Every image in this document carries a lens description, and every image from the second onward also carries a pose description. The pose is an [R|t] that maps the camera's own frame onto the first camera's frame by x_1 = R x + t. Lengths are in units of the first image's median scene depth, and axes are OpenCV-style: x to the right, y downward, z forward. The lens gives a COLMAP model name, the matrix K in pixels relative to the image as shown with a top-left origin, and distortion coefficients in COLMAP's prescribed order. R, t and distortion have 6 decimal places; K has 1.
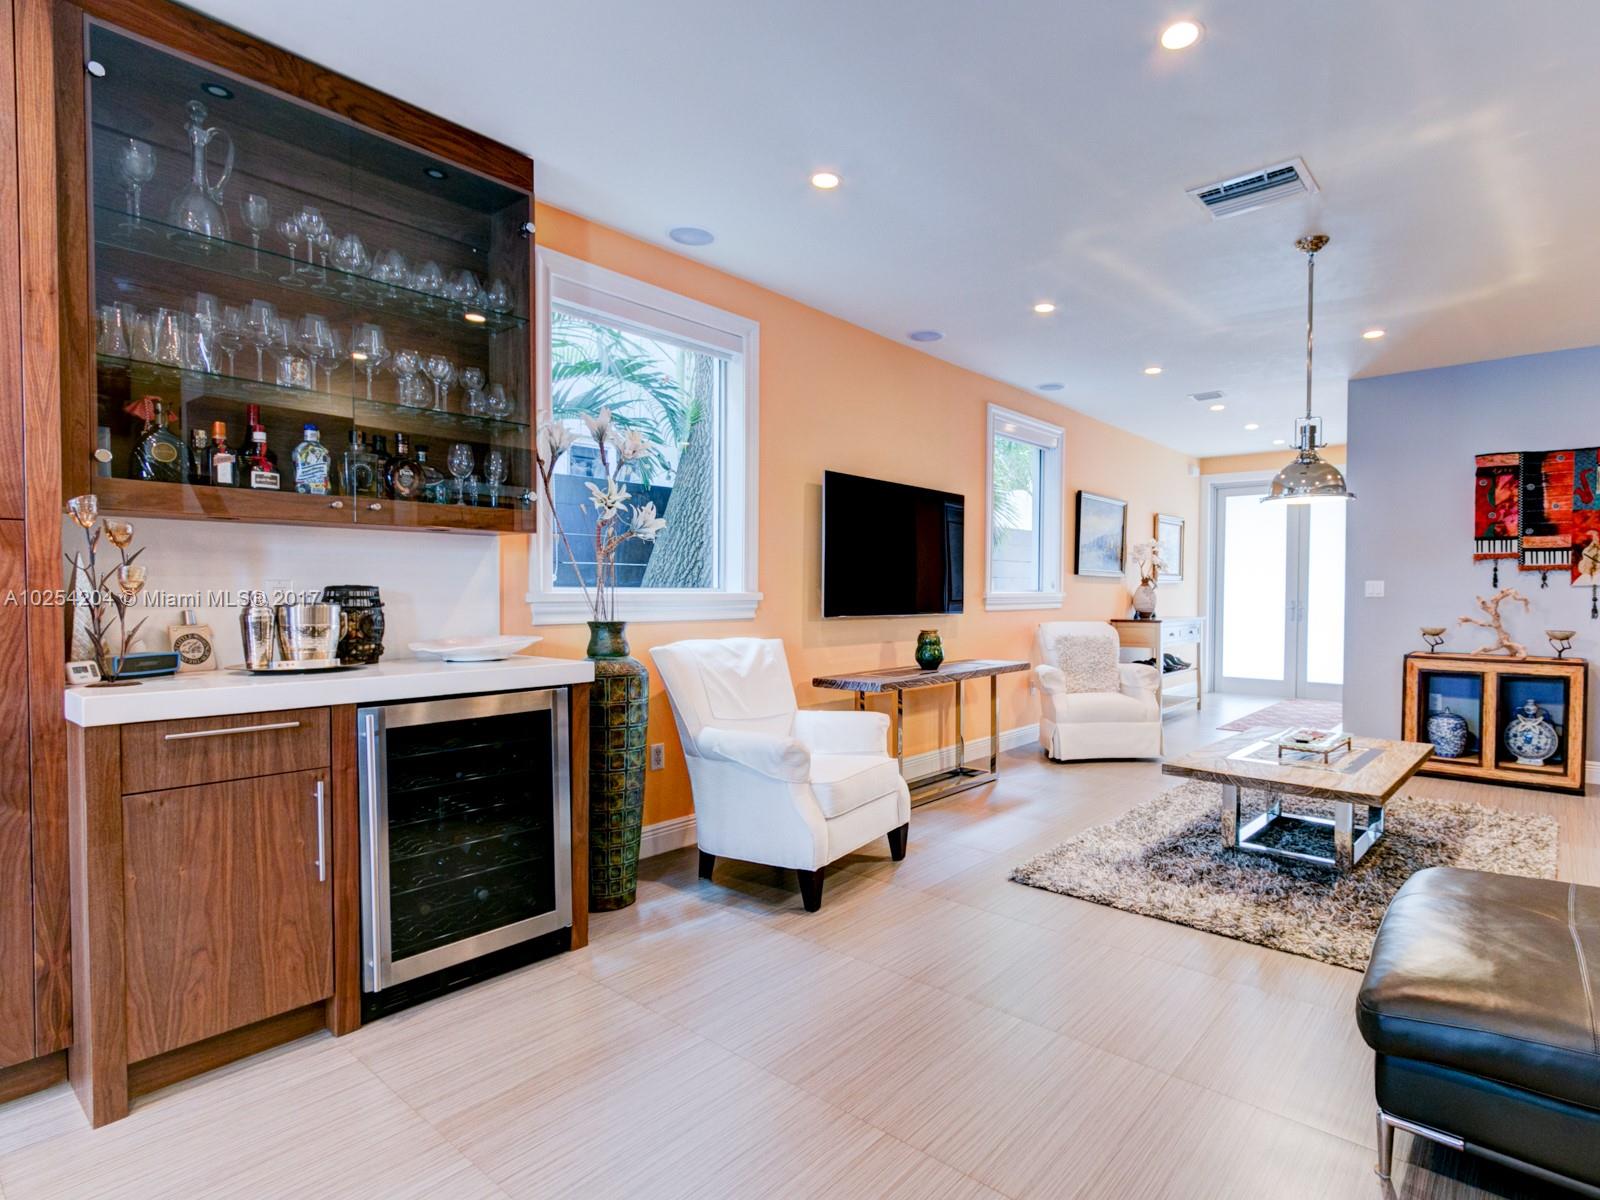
lens RADIAL K [[826.7, 0, 829.6], [0, 826.7, 610.7], [0, 0, 1]] dist [-0.001111, -0.001225]
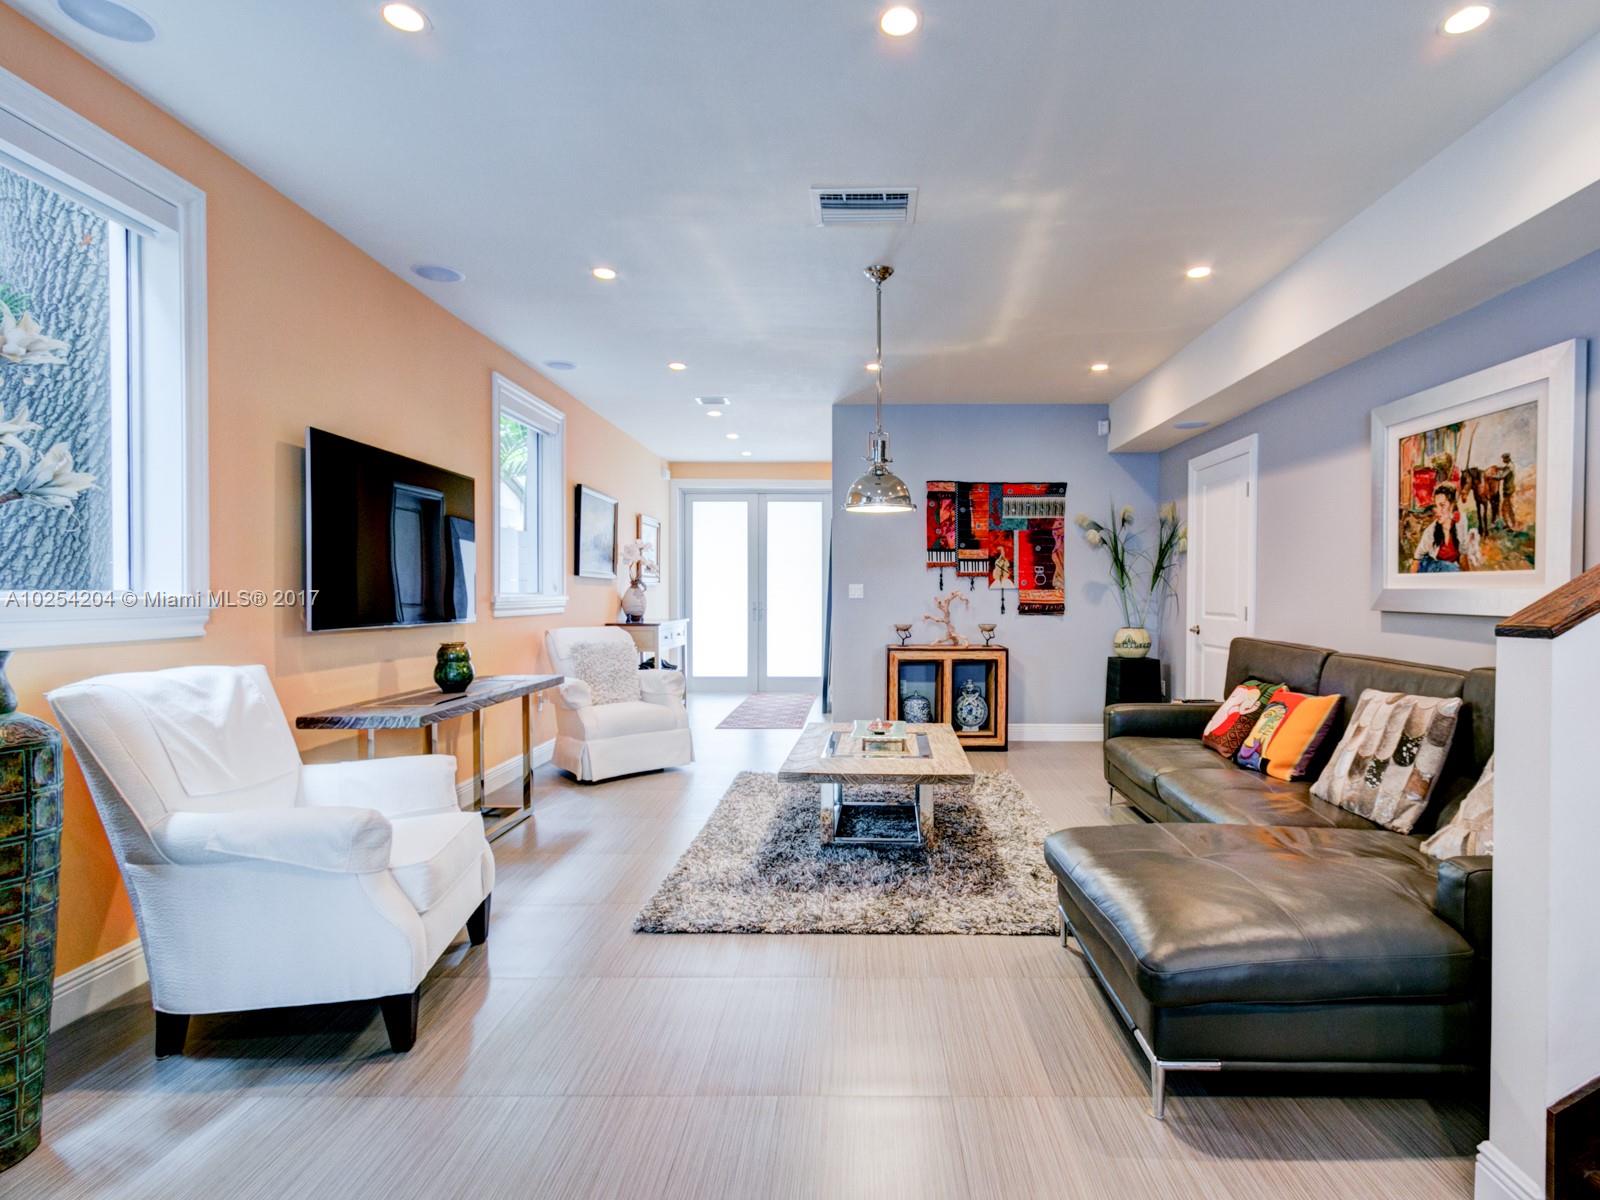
lens RADIAL K [[854.4, 0, 842.0], [0, 854.4, 611.2], [0, 0, 1]] dist [0.001401, 0.000574]
pose [[0.760925, -0.015571, 0.648653, -0.143606], [0.017282, 0.999844, 0.003728, -0.004271], [-0.648610, 0.008373, 0.761075, 0.141516]]
